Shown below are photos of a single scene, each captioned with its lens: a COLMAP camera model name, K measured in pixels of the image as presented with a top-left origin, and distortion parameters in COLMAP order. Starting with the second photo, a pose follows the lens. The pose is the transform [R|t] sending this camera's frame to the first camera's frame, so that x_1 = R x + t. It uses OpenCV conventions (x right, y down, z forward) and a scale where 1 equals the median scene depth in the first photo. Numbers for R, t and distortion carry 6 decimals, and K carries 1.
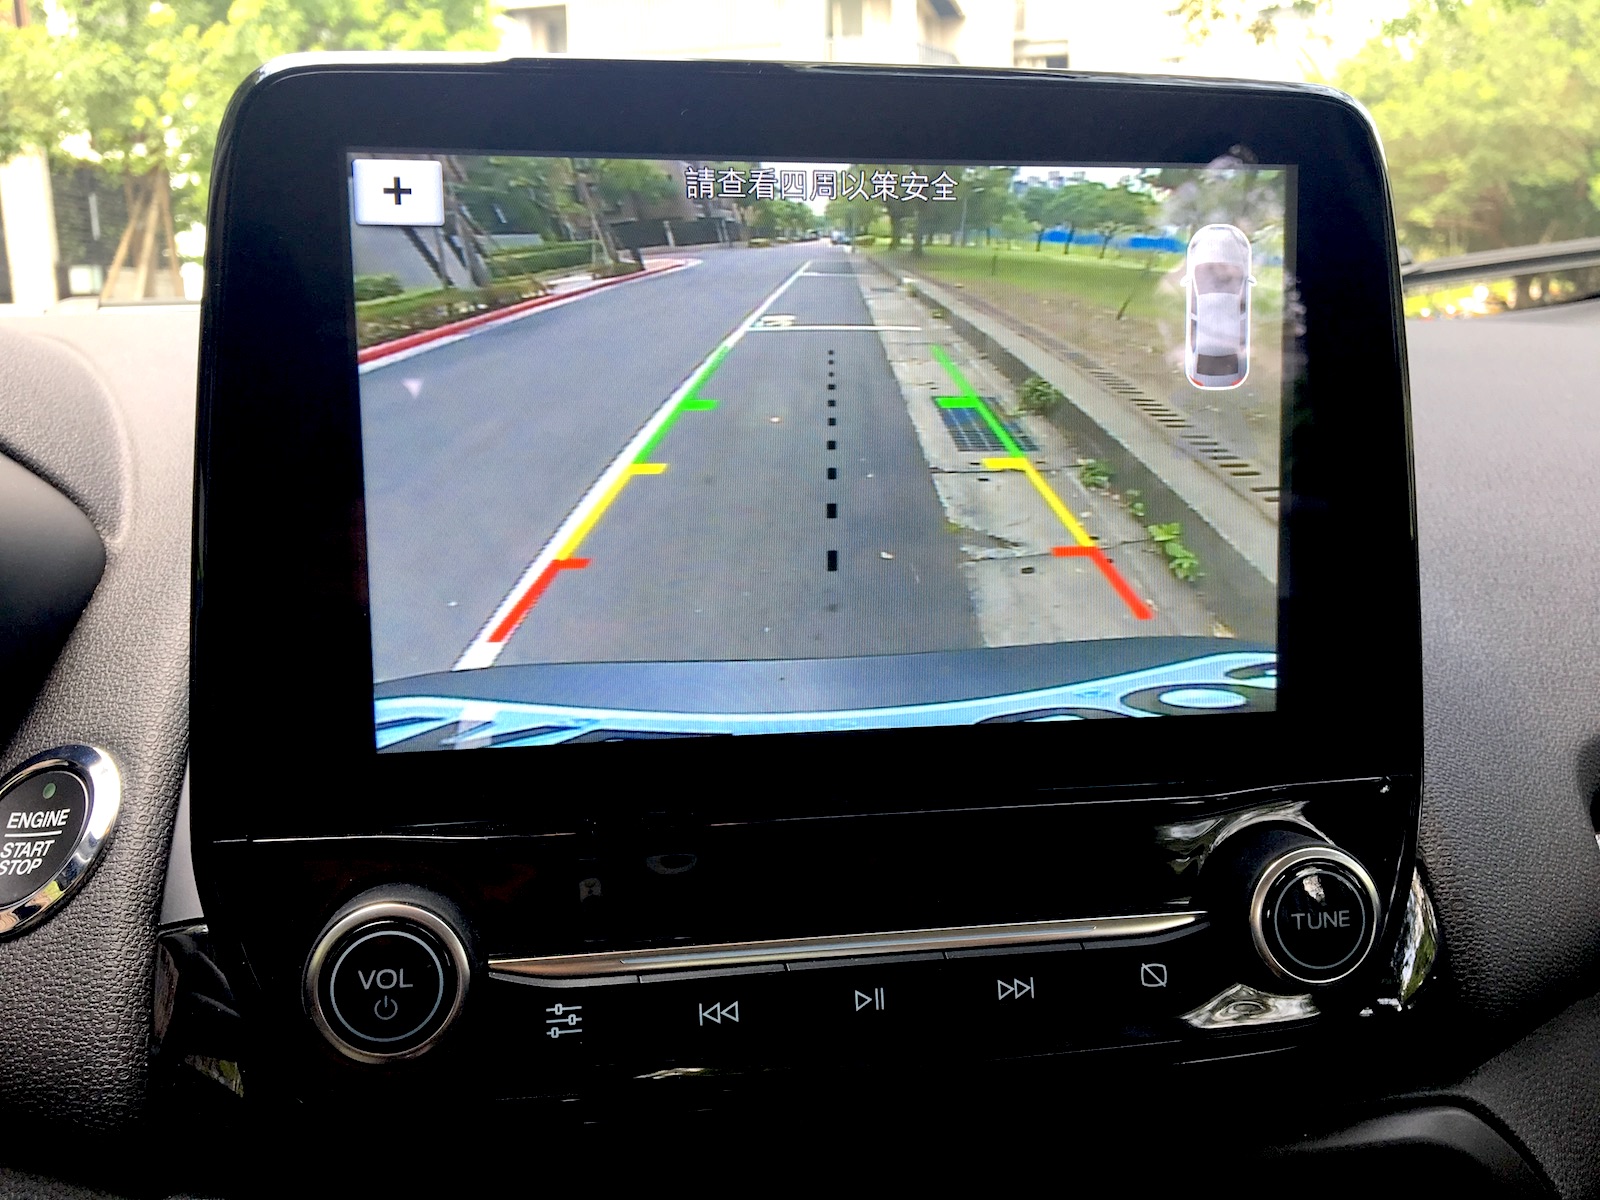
lens RADIAL K [[1367.3, 0, 800.0], [0, 1367.3, 600.0], [0, 0, 1]] dist [0.071861, -0.092557]
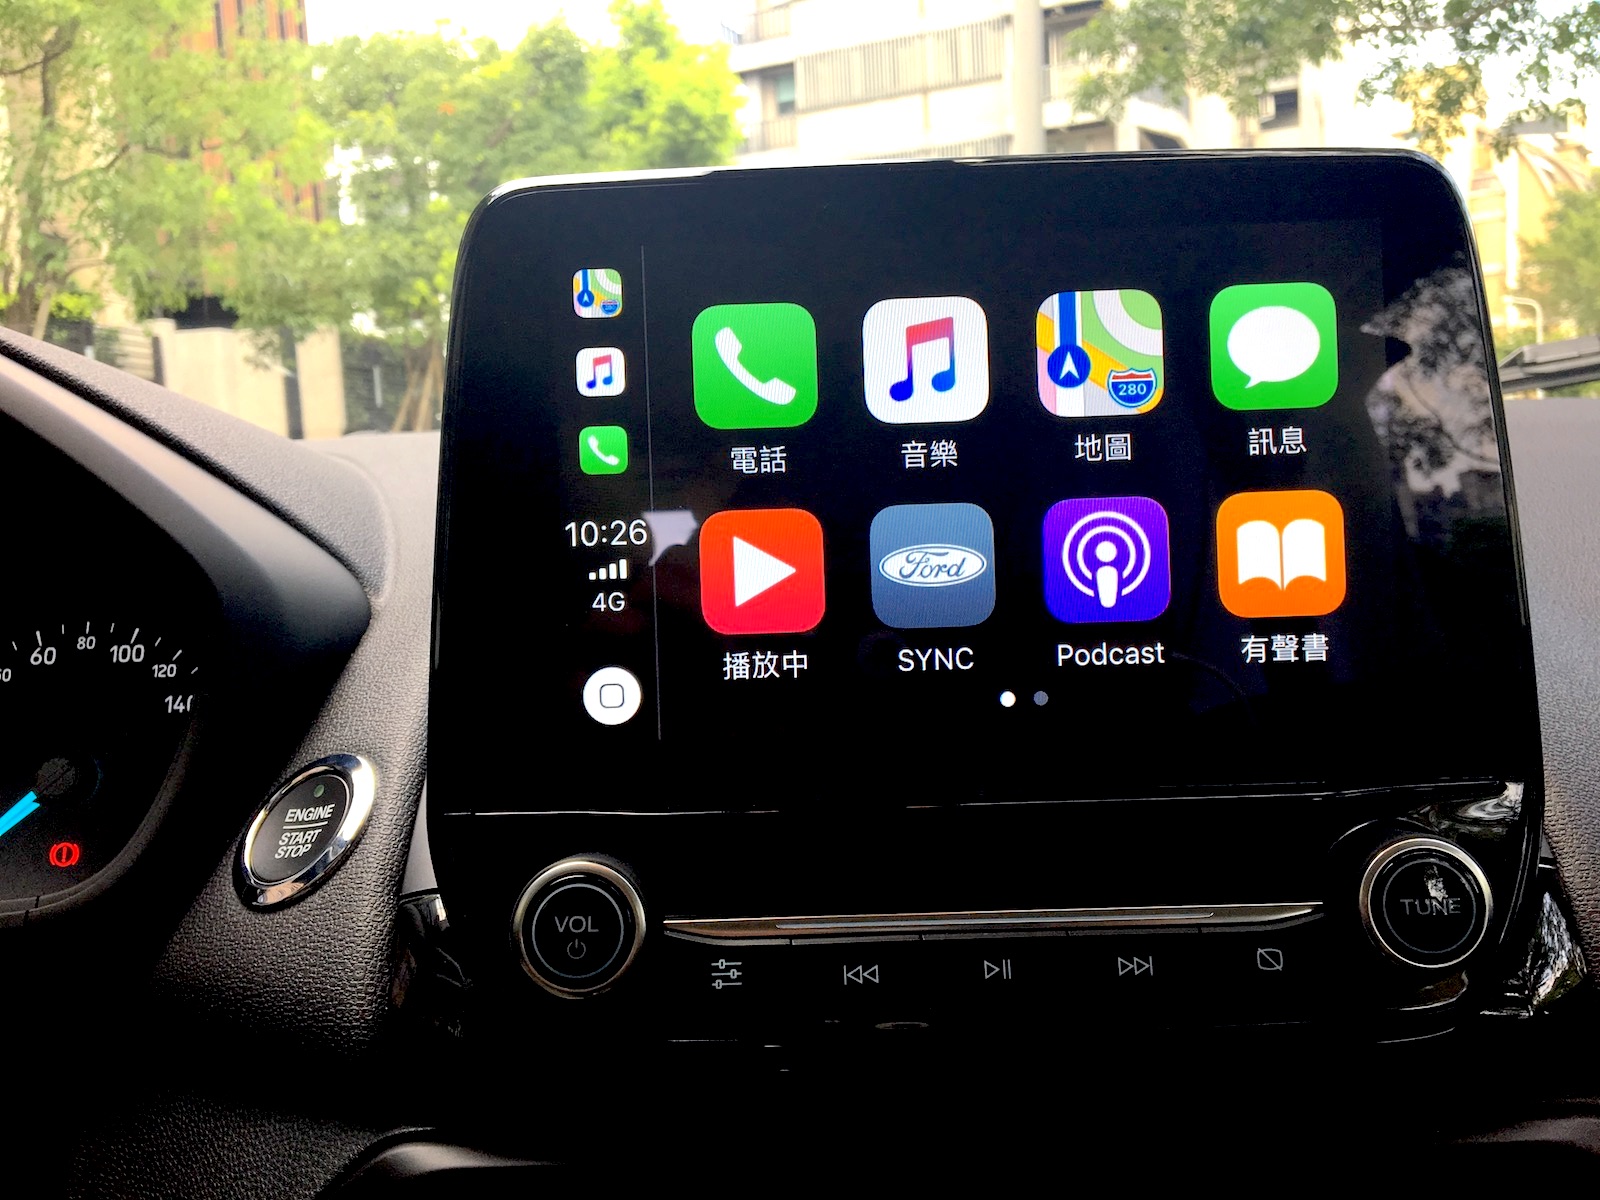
lens RADIAL K [[1342.4, 0, 806.0], [0, 1342.4, 595.9], [0, 0, 1]] dist [0.130843, -0.215348]
pose [[0.987155, -0.019233, -0.158601, 0.075930], [0.003656, 0.995187, -0.097926, 0.095514], [0.159721, 0.096088, 0.982475, -0.127305]]
